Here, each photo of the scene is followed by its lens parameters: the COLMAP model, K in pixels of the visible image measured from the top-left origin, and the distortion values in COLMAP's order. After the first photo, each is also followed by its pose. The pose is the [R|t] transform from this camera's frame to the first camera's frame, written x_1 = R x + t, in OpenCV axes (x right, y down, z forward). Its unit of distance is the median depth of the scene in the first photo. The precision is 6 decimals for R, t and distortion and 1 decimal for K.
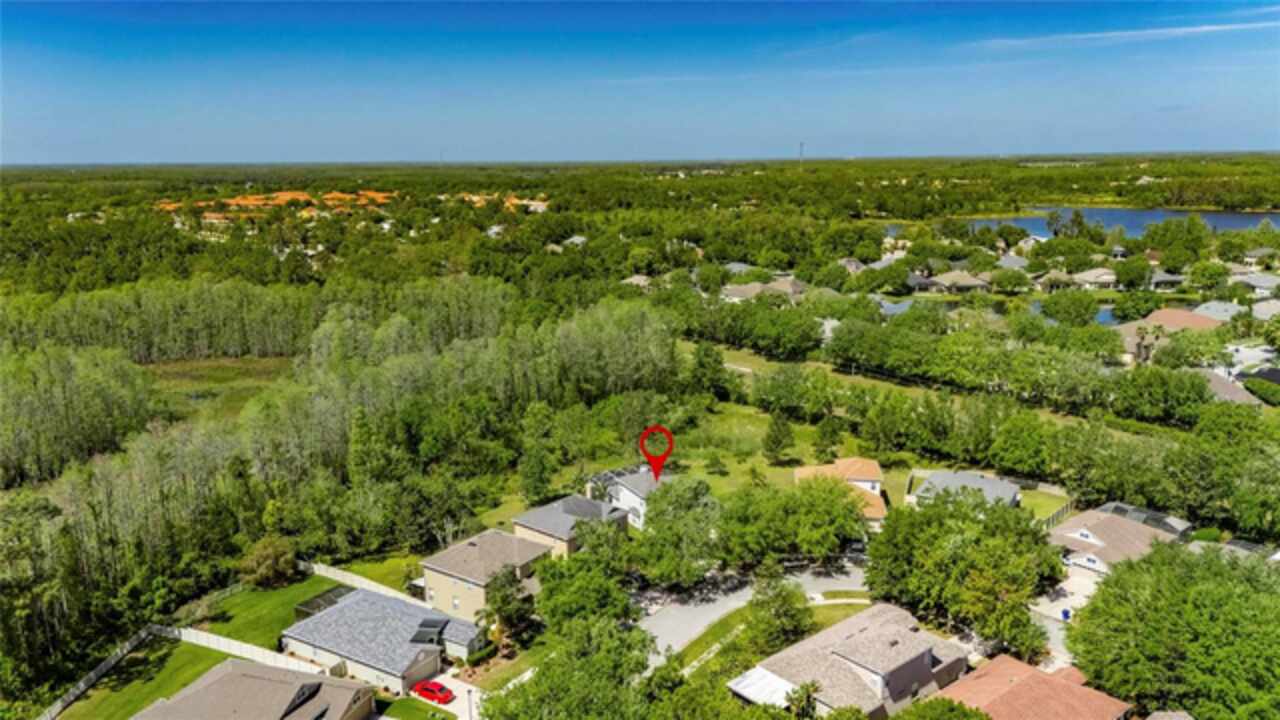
lens RADIAL K [[936.7, 0, 640.0], [0, 936.7, 360.0], [0, 0, 1]] dist [0.086757, -0.104302]
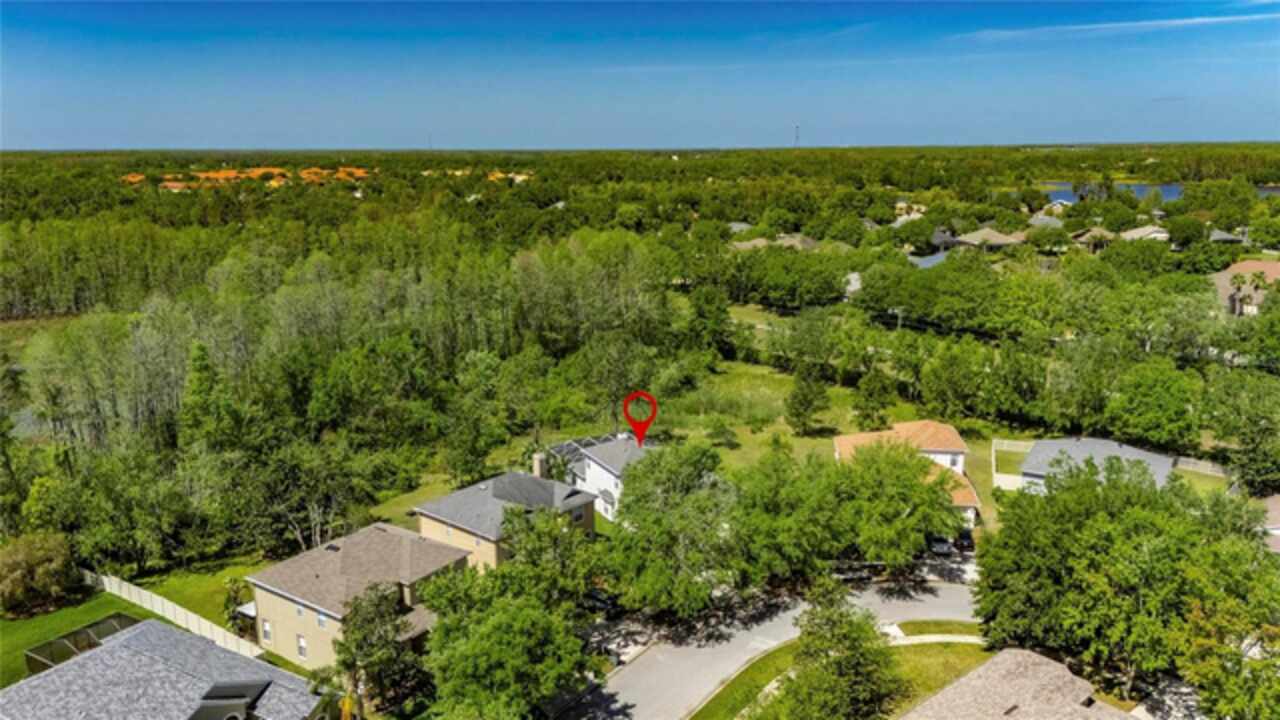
lens RADIAL K [[955.3, 0, 640.0], [0, 955.3, 360.0], [0, 0, 1]] dist [0.056576, -0.039366]
pose [[0.999961, 0.002834, 0.008395, 0.010671], [-0.002944, 0.999909, 0.013155, 0.046235], [-0.008356, -0.013179, 0.999878, 0.267288]]
